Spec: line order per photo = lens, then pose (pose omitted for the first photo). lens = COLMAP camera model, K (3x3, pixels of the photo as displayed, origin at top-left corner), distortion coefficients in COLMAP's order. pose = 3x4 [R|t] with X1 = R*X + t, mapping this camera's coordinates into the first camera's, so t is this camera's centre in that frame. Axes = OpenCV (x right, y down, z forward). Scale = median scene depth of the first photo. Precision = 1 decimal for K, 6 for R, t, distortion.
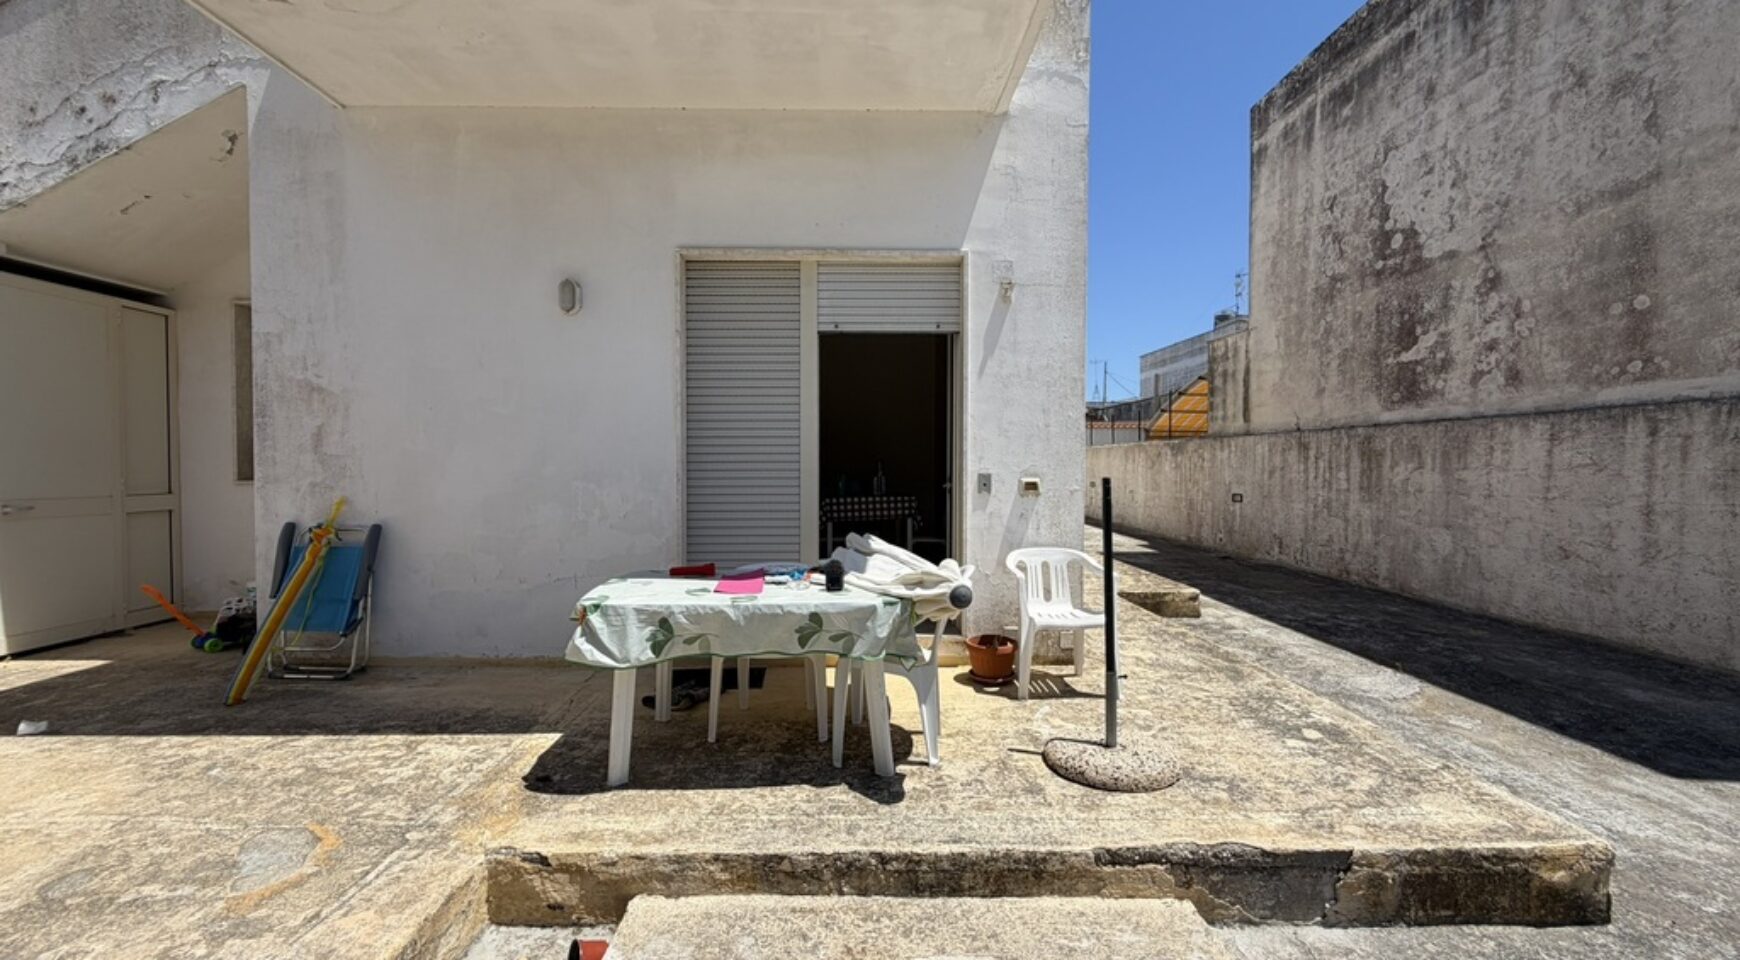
lens RADIAL K [[693.5, 0, 867.3], [0, 693.5, 477.0], [0, 0, 1]] dist [0.002146, -0.000306]
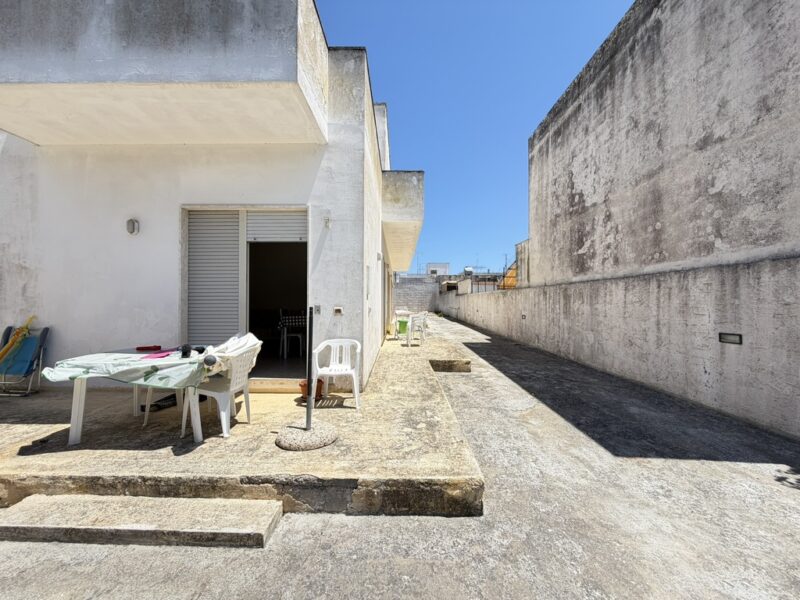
lens RADIAL K [[317.3, 0, 400.1], [0, 317.3, 298.2], [0, 0, 1]] dist [0.002057, -0.000077]
pose [[0.999493, 0.000126, -0.031835, 0.465832], [-0.001034, 0.999593, -0.028521, 0.001246], [0.031818, 0.028540, 0.999086, -0.000642]]
